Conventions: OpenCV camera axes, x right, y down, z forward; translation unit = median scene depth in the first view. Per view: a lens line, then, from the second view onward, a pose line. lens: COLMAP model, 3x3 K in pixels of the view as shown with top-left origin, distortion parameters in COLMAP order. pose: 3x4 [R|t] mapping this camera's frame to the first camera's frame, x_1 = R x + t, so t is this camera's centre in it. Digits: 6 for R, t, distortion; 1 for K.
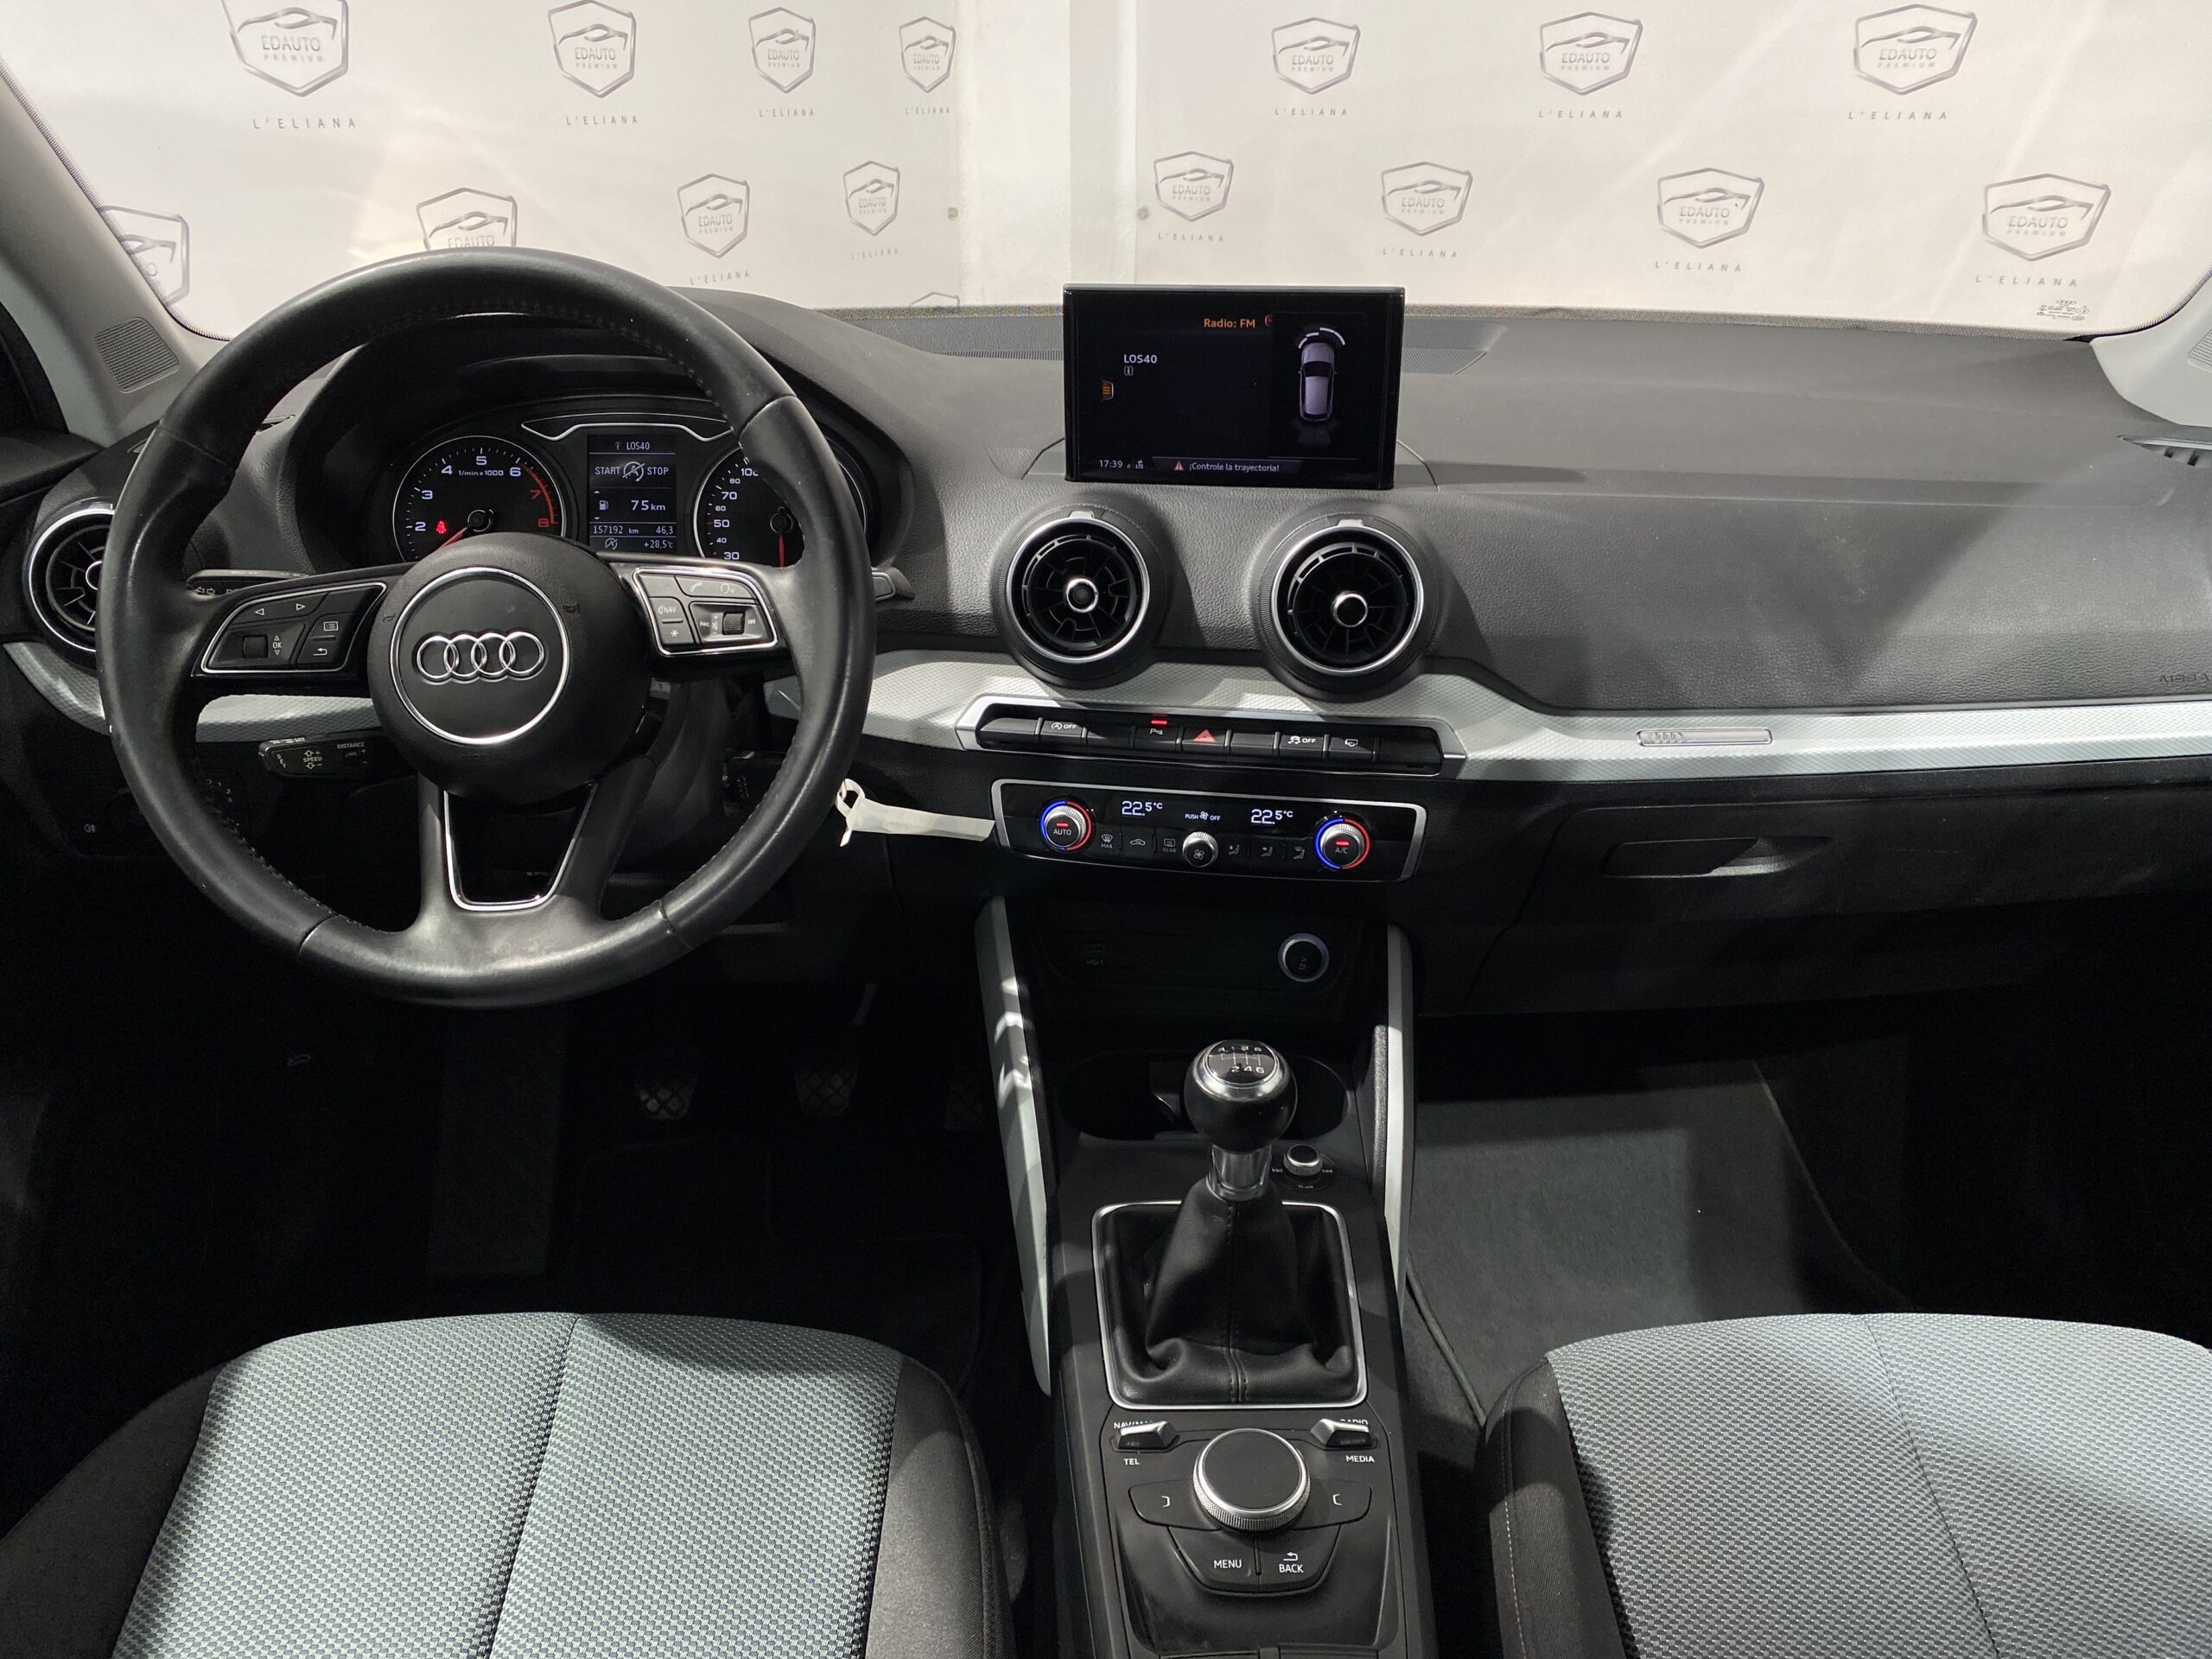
lens RADIAL K [[1669.1, 0, 1103.4], [0, 1669.1, 819.7], [0, 0, 1]] dist [0.079932, -0.135465]
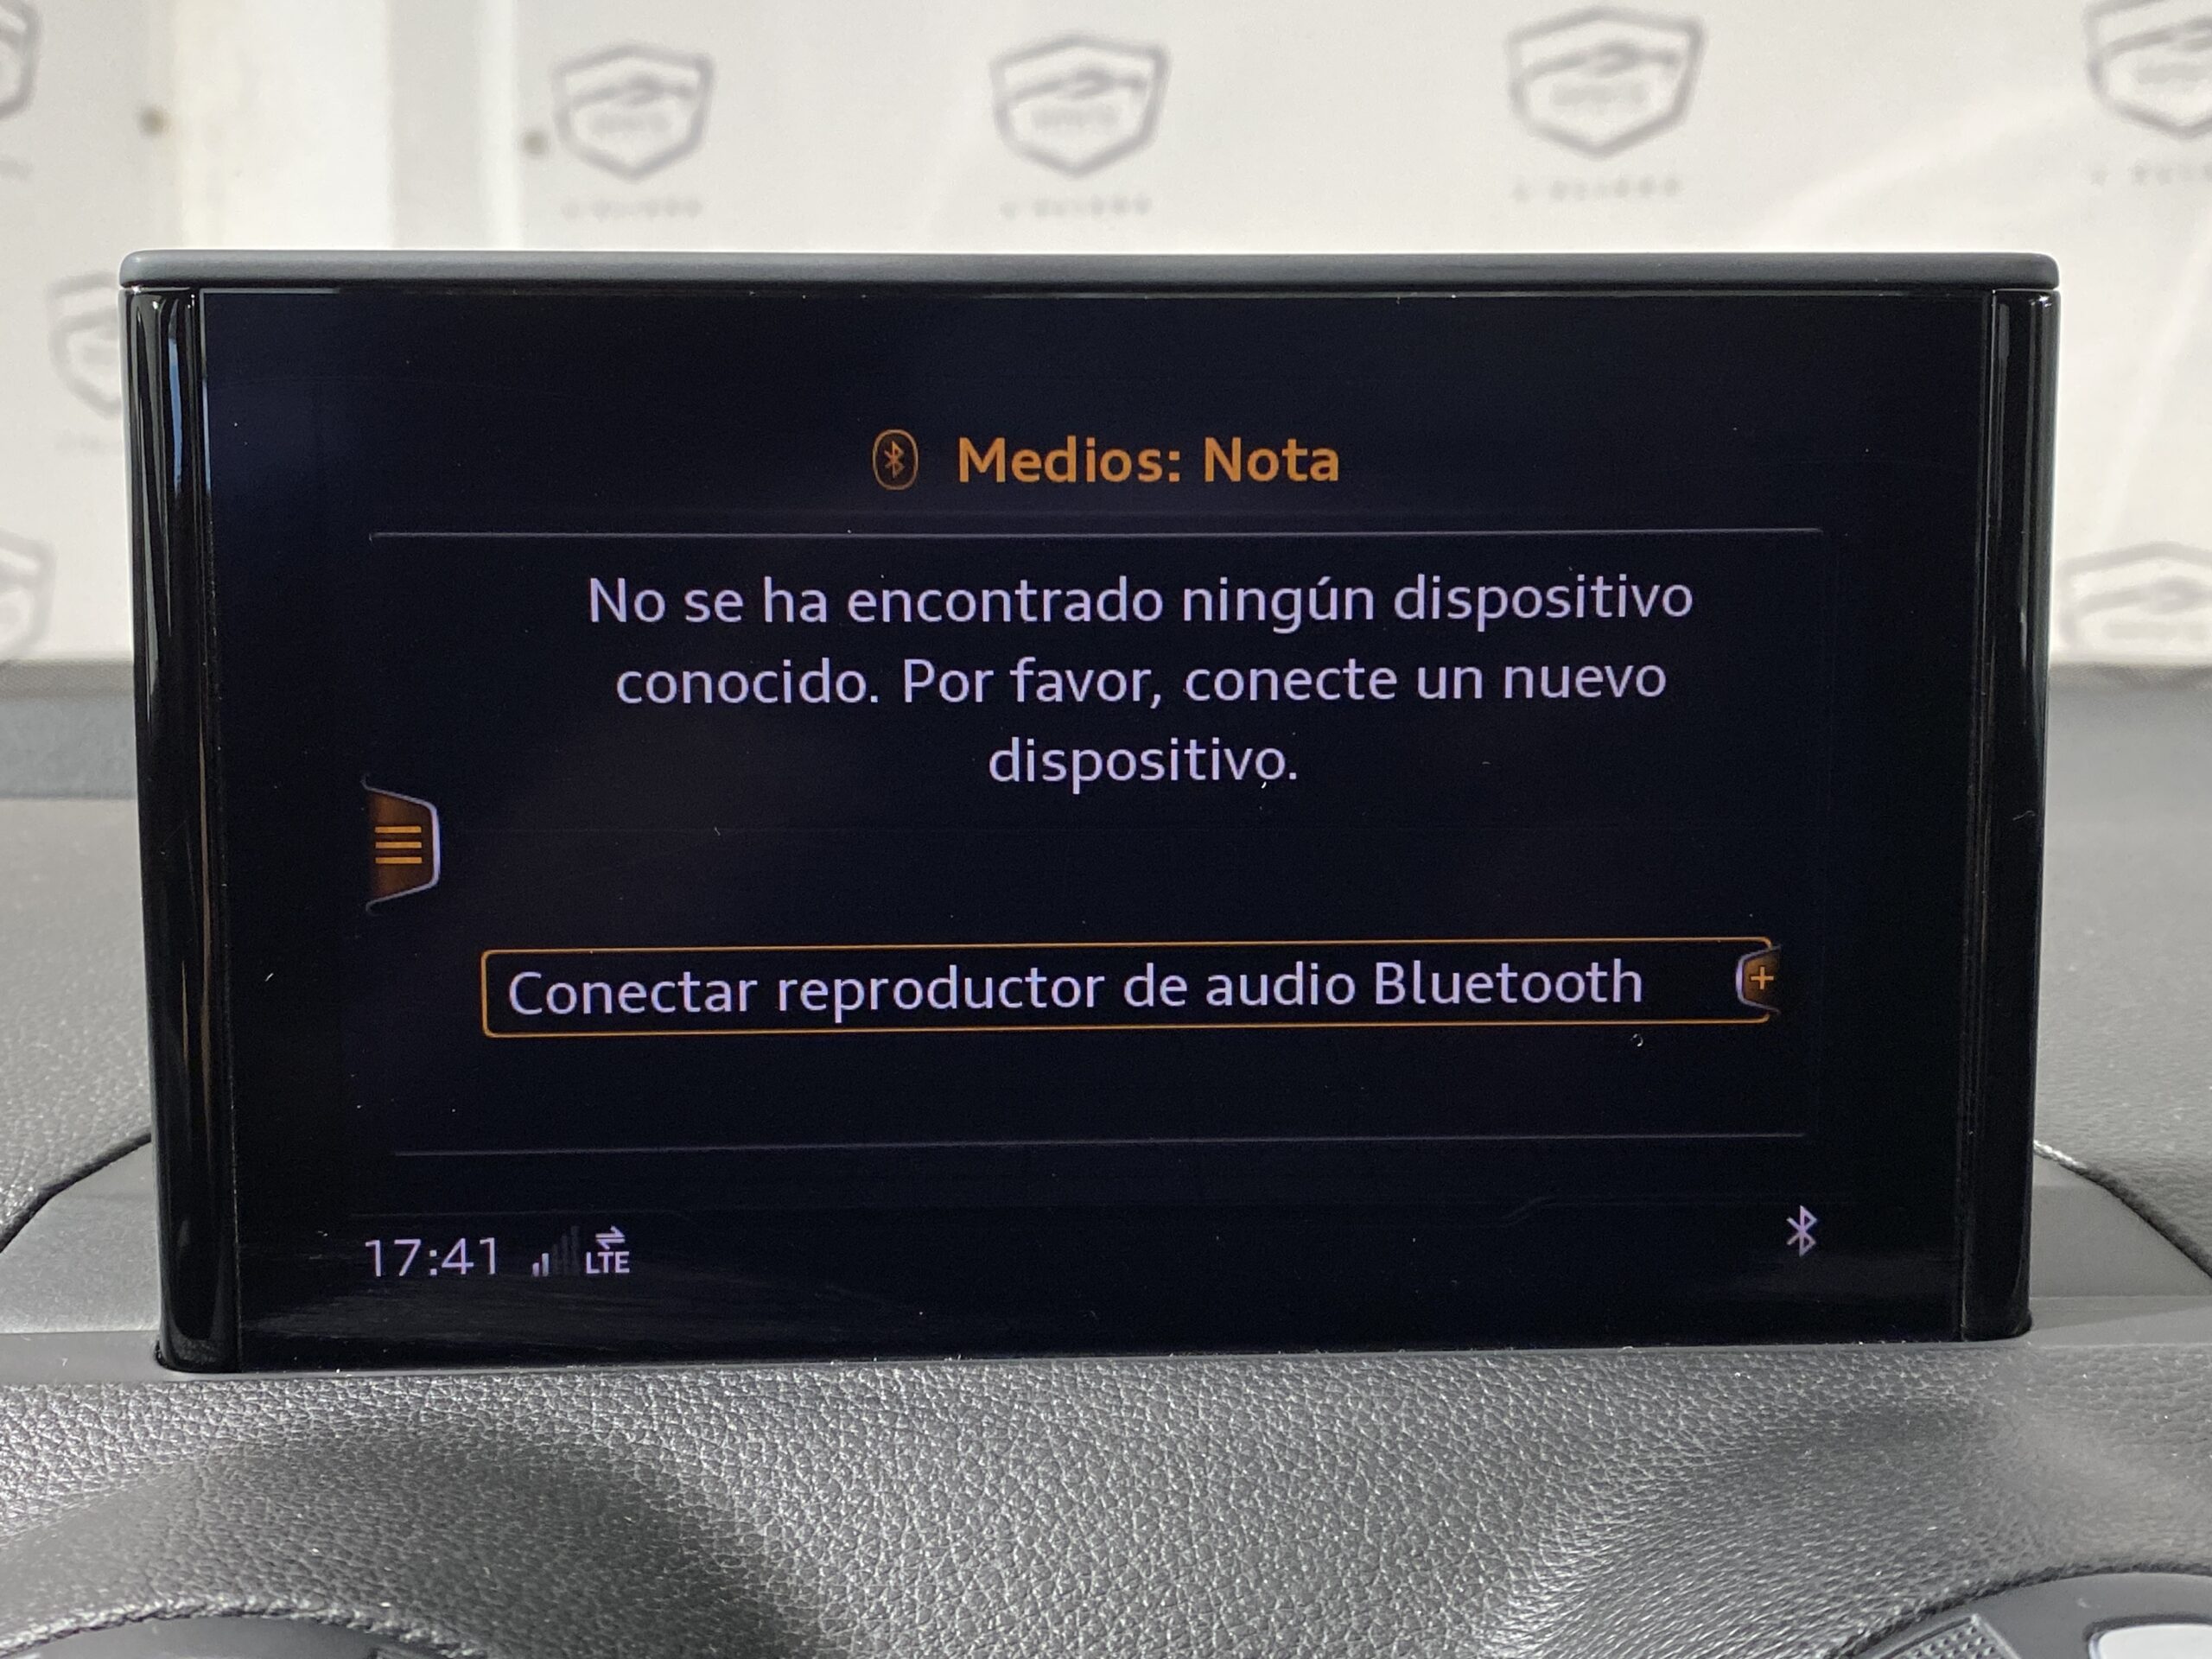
lens RADIAL K [[2607.0, 0, 1106.0], [0, 2607.0, 829.5], [0, 0, 1]] dist [0.014564, -0.029314]
pose [[0.972238, -0.015992, 0.233445, 0.010440], [0.084491, 0.954346, -0.286504, -0.181116], [-0.218206, 0.298274, 0.929203, 0.761558]]
